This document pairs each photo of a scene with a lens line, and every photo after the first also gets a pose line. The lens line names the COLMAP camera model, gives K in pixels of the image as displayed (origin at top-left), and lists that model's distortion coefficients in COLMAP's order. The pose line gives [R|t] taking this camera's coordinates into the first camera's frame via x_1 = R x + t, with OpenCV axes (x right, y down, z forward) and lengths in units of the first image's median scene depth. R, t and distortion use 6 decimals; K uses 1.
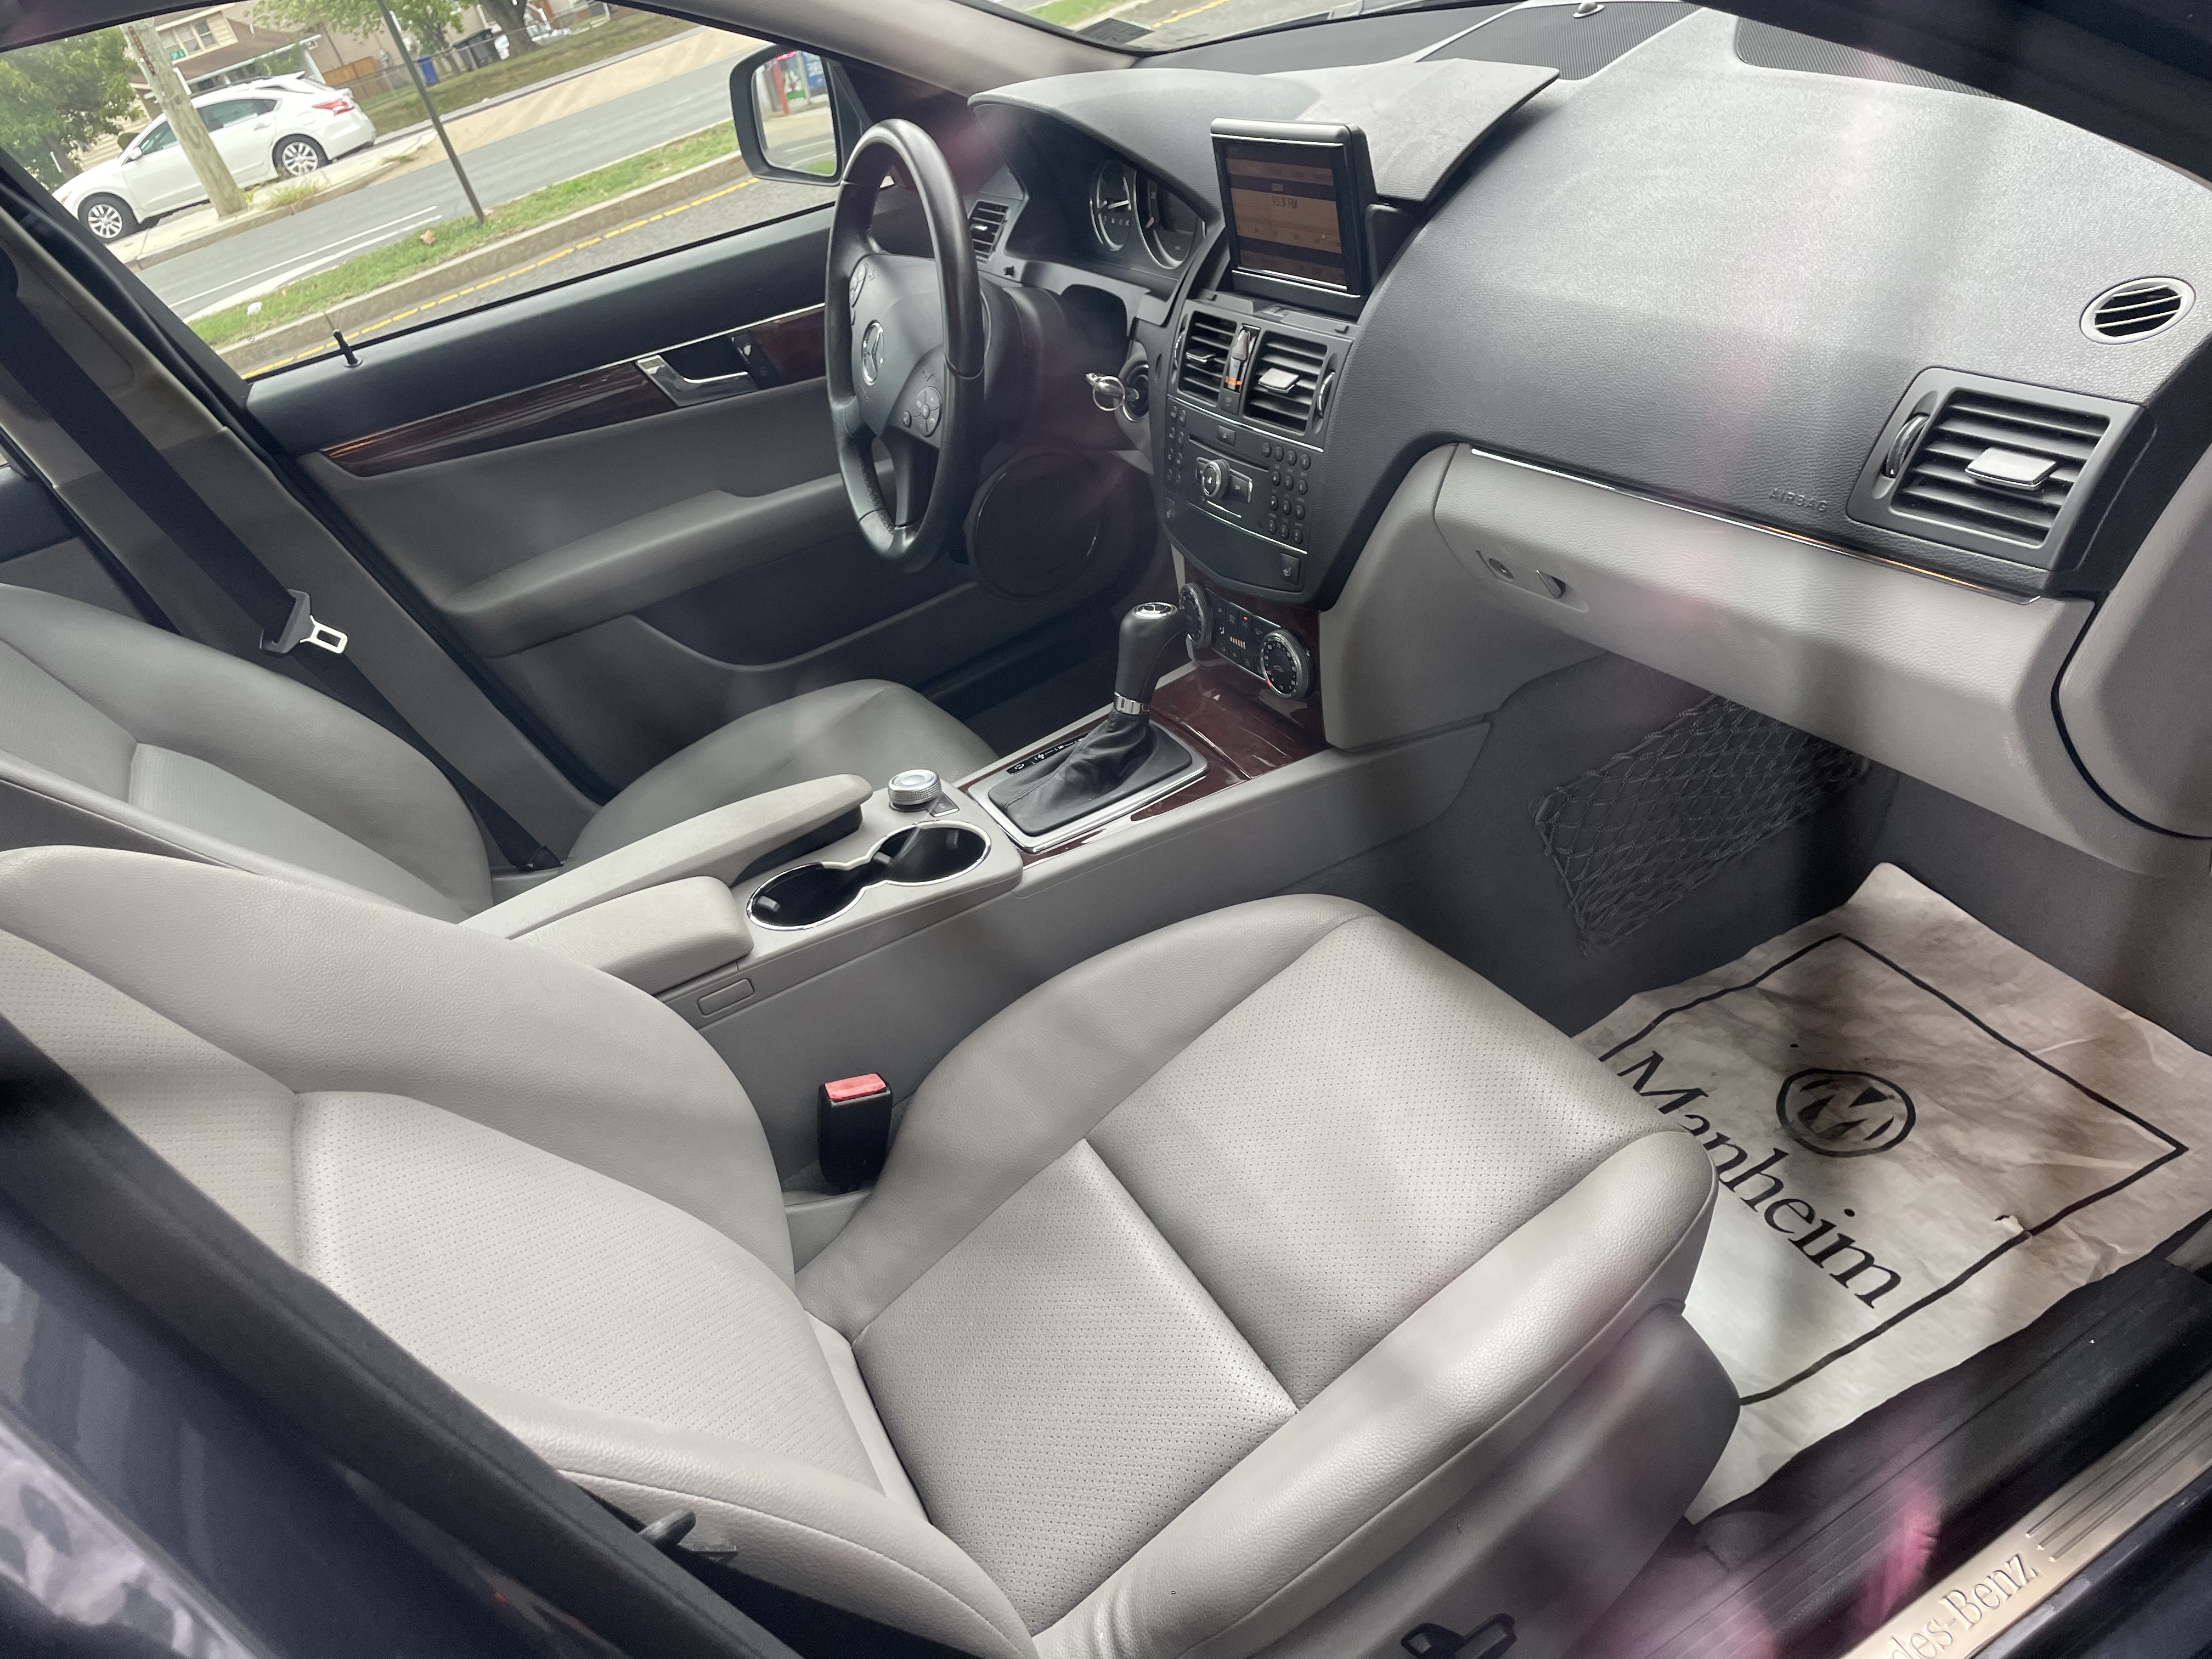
lens RADIAL K [[1687.9, 0, 1106.9], [0, 1687.9, 833.3], [0, 0, 1]] dist [0.070714, -0.094383]
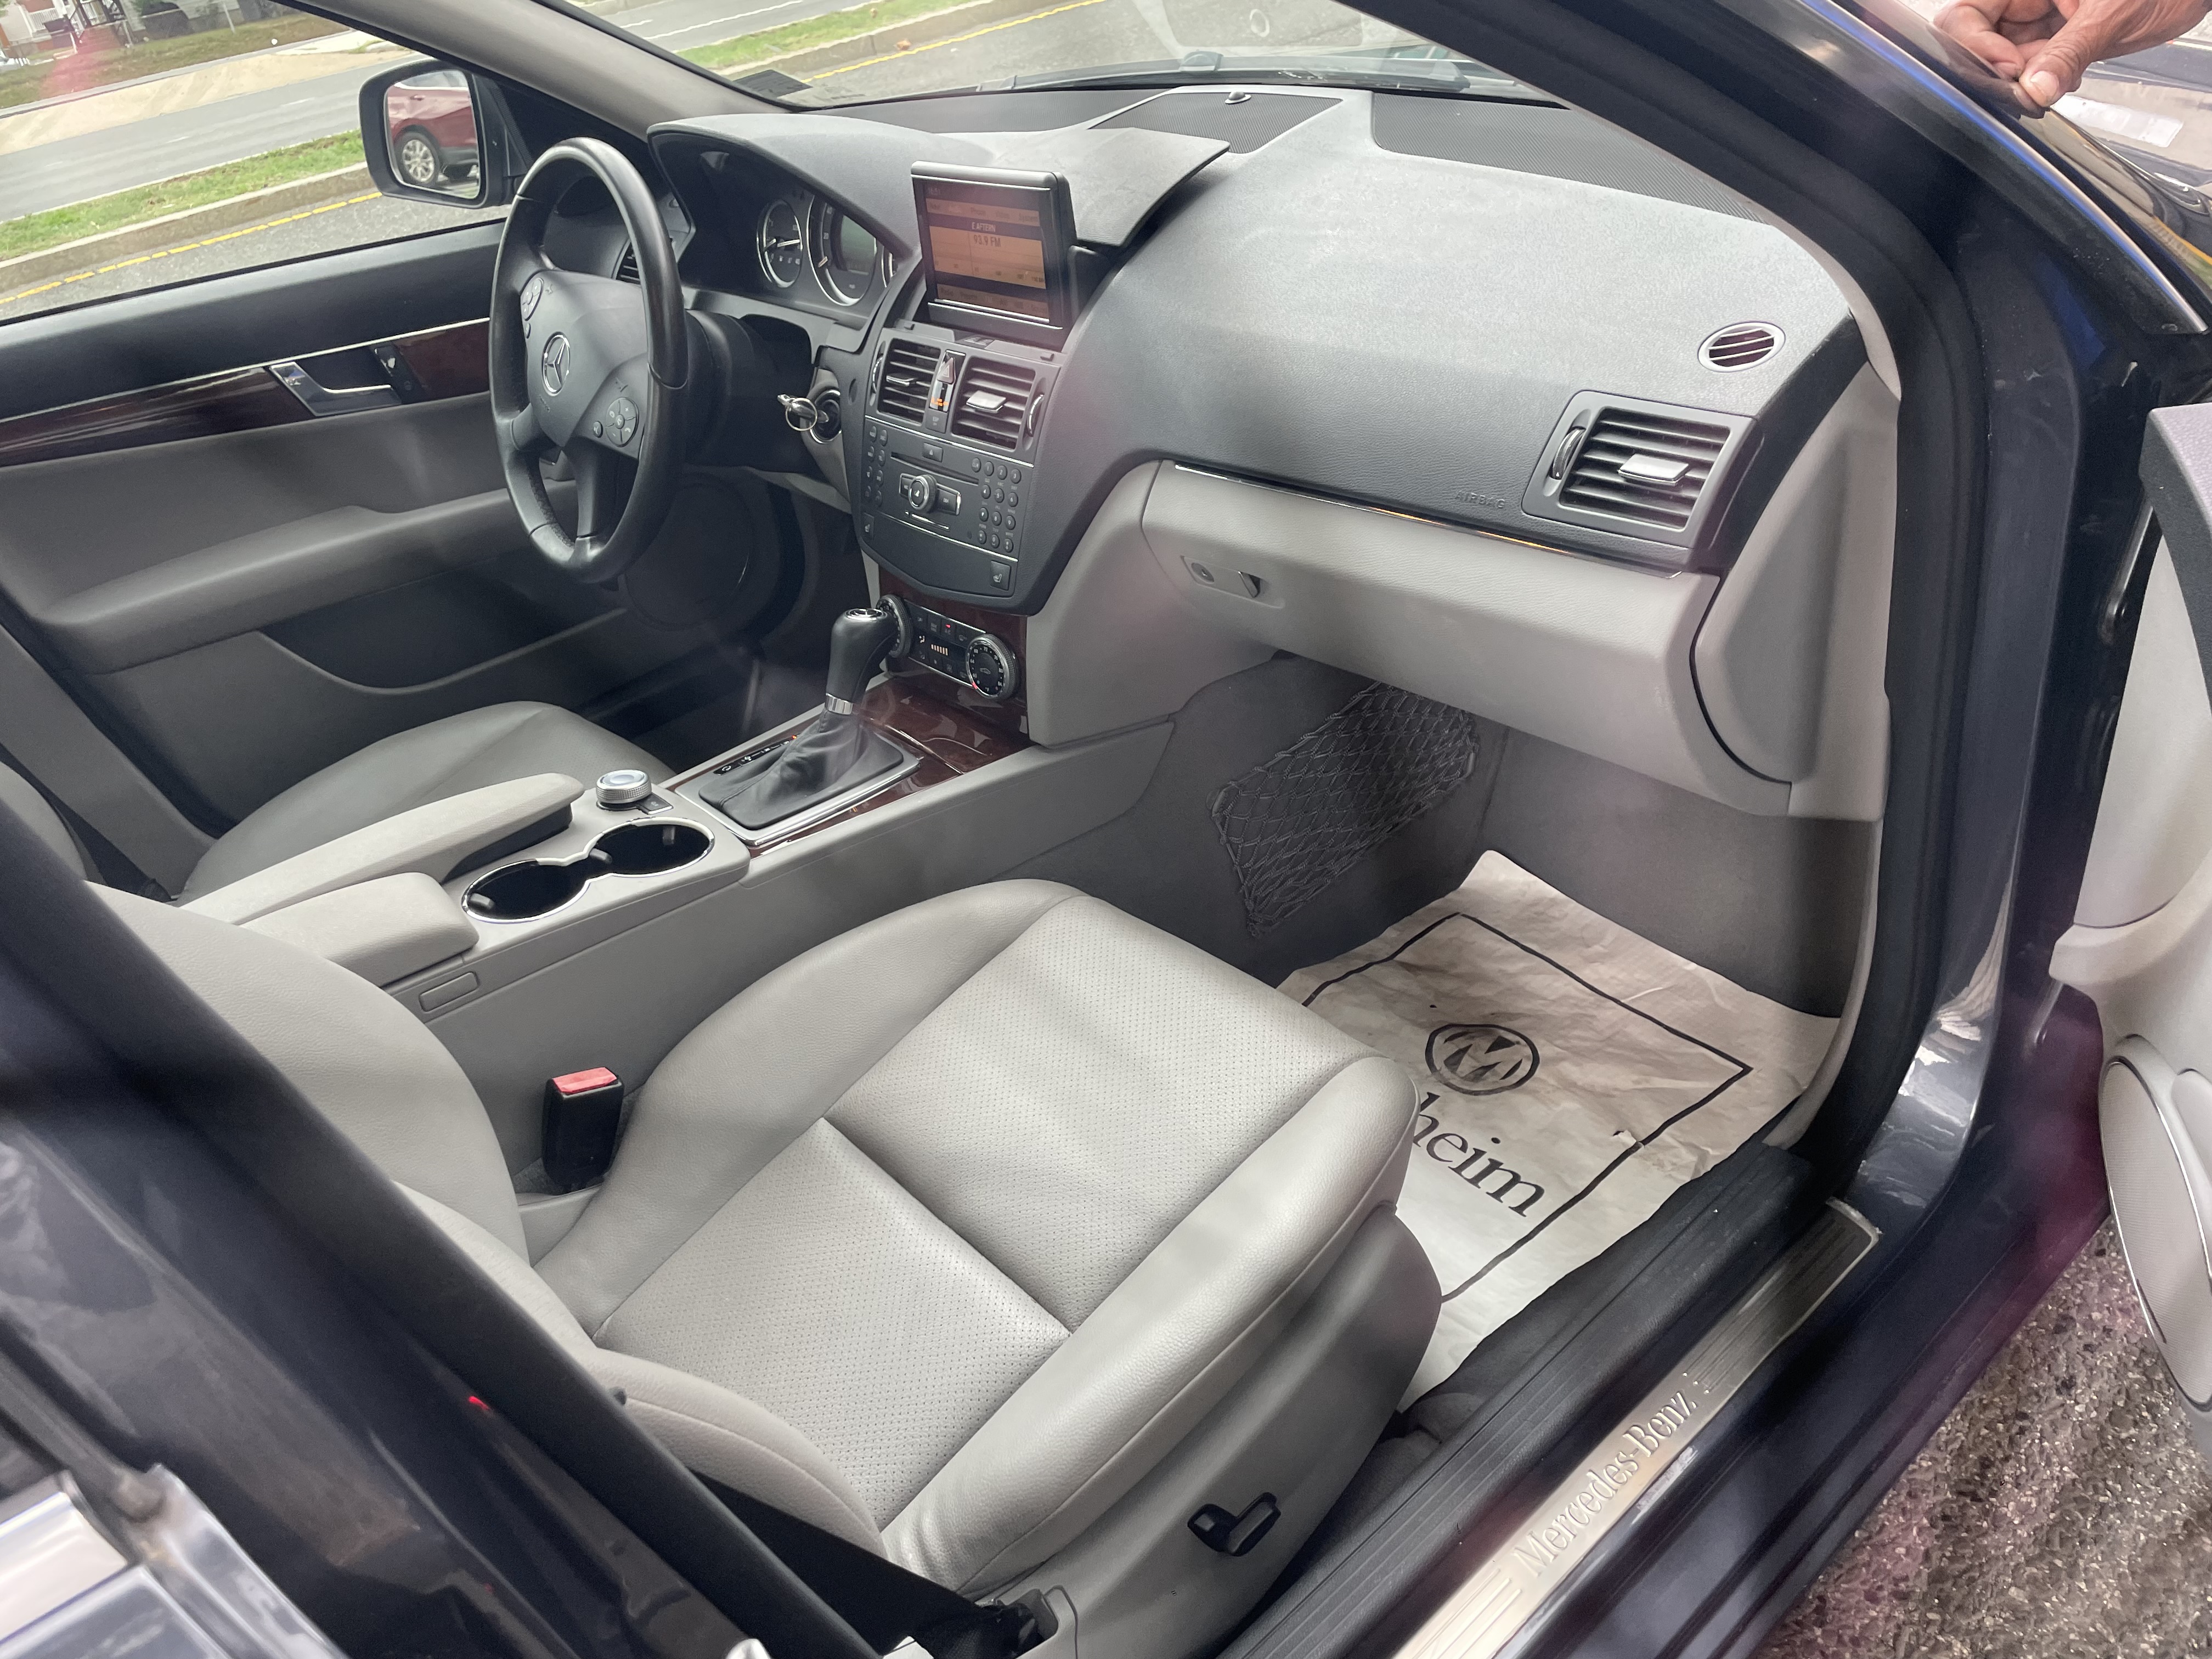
lens RADIAL K [[1687.9, 0, 1087.0], [0, 1687.9, 819.8], [0, 0, 1]] dist [0.070714, -0.094383]
pose [[0.965911, -0.012648, 0.258564, -0.114707], [0.027887, 0.998077, -0.055355, 0.058276], [-0.257367, 0.060678, 0.964407, -0.040553]]
